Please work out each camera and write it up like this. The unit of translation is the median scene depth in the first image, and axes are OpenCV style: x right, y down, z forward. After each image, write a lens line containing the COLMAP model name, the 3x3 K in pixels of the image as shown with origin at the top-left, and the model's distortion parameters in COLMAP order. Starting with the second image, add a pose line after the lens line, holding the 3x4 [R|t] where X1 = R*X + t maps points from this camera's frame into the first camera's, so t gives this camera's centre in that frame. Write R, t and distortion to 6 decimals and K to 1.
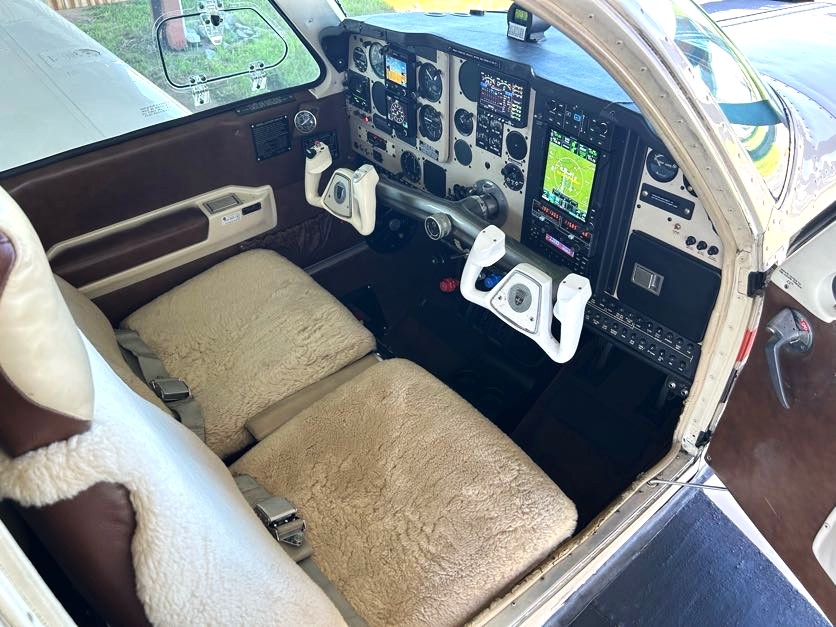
lens RADIAL K [[635.9, 0, 416.0], [0, 635.9, 312.1], [0, 0, 1]] dist [0.038128, -0.048304]
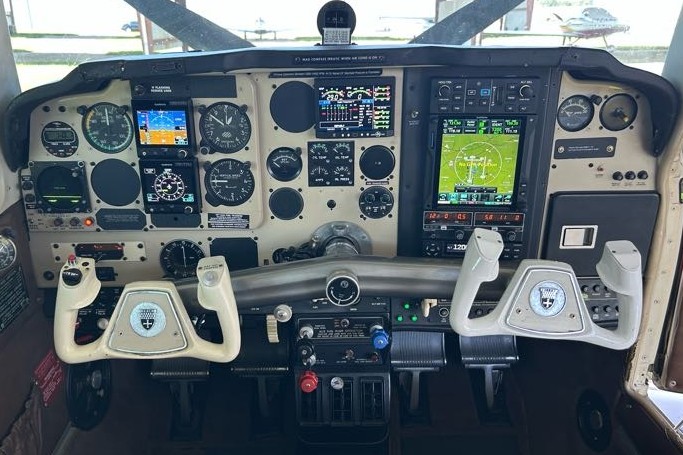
lens RADIAL K [[640.1, 0, 315.0], [0, 640.1, 254.3], [0, 0, 1]] dist [0.053889, 0.000000]
pose [[0.636596, -0.295907, 0.712169, -0.512434], [0.493309, 0.866064, -0.081111, -0.128008], [-0.592783, 0.402954, 0.697307, 0.506408]]
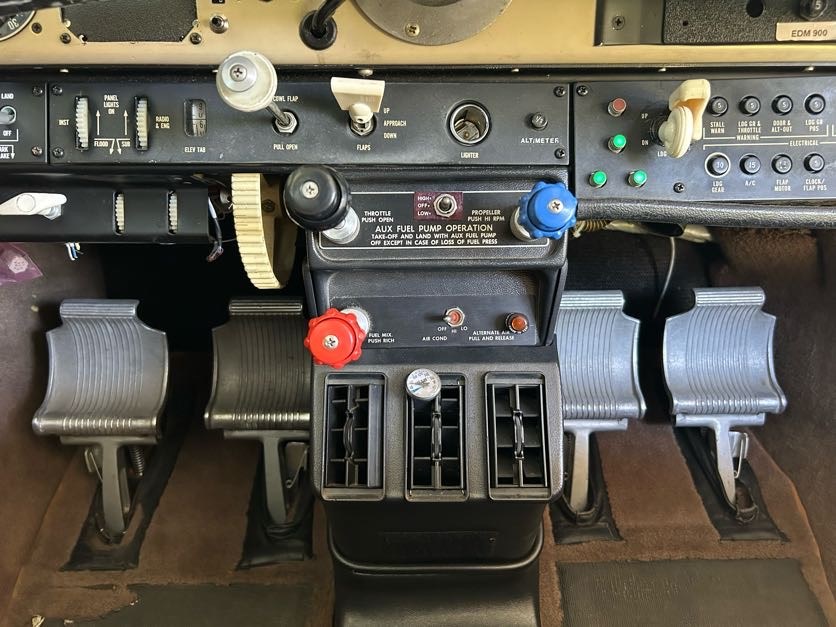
lens RADIAL K [[635.9, 0, 419.2], [0, 635.9, 321.6], [0, 0, 1]] dist [0.038128, -0.048304]
pose [[0.623665, -0.171927, 0.762550, -0.135329], [0.487037, 0.848489, -0.207029, 0.021280], [-0.611422, 0.500507, 0.612908, 0.996791]]
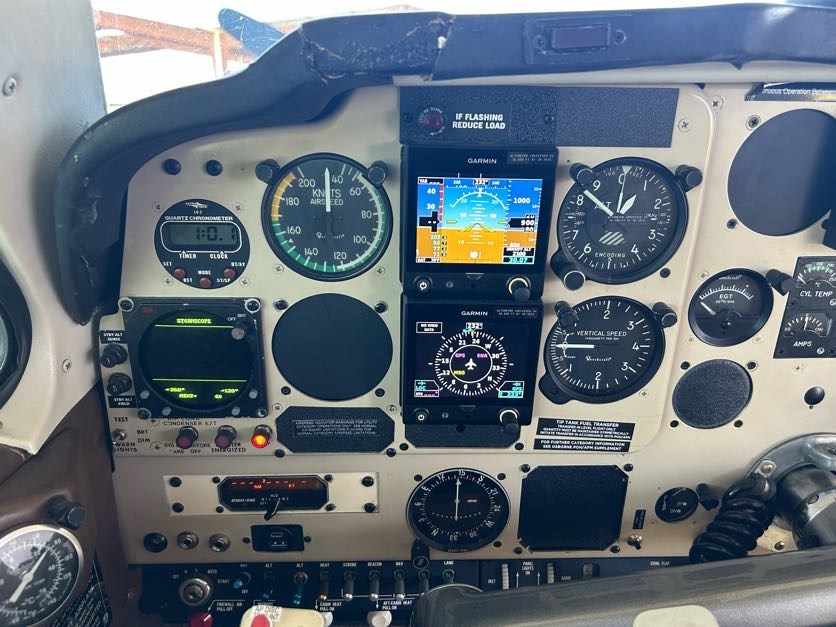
lens RADIAL K [[635.9, 0, 420.3], [0, 635.9, 312.8], [0, 0, 1]] dist [0.038128, -0.048304]
pose [[0.603087, -0.271866, 0.749916, -0.281511], [0.486479, 0.870408, -0.075681, -0.366229], [-0.632158, 0.410461, 0.657189, 0.933207]]
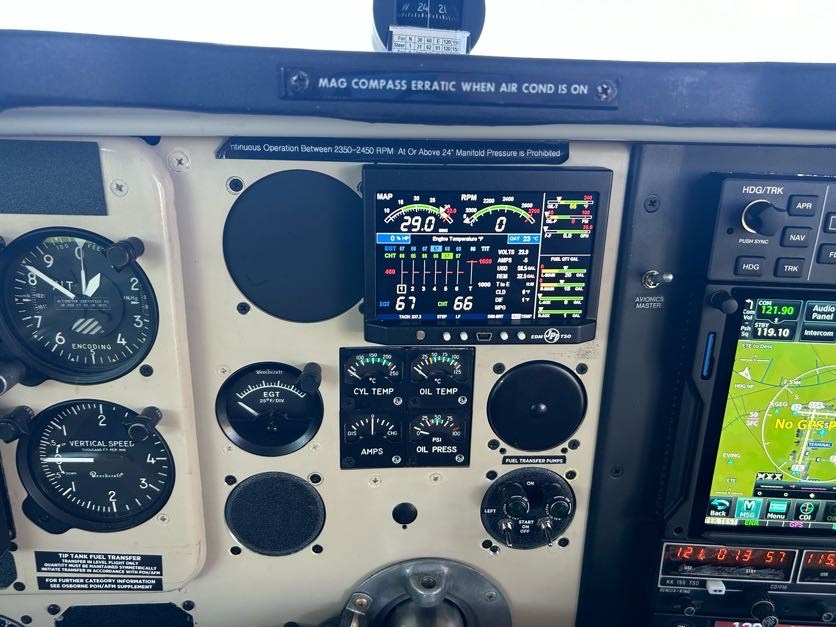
lens RADIAL K [[635.9, 0, 421.6], [0, 635.9, 311.8], [0, 0, 1]] dist [0.038128, -0.048304]
pose [[0.573477, -0.214515, 0.790637, -0.093922], [0.490097, 0.863189, -0.121286, -0.283932], [-0.656451, 0.457044, 0.600152, 0.823651]]
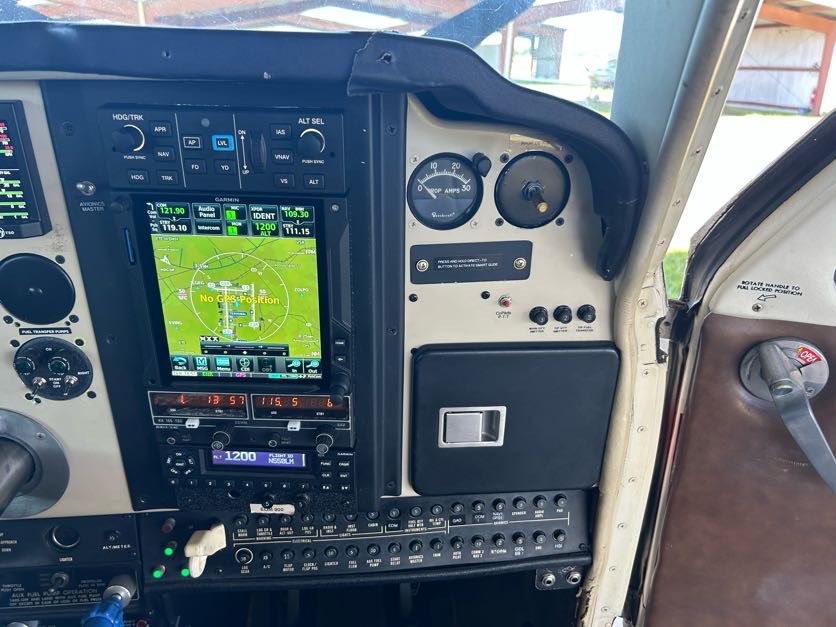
lens RADIAL K [[635.9, 0, 410.8], [0, 635.9, 317.2], [0, 0, 1]] dist [0.038128, -0.048304]
pose [[0.570689, -0.320309, 0.756119, -0.008899], [0.503406, 0.863937, -0.013968, -0.125799], [-0.648765, 0.388607, 0.654285, 0.598582]]
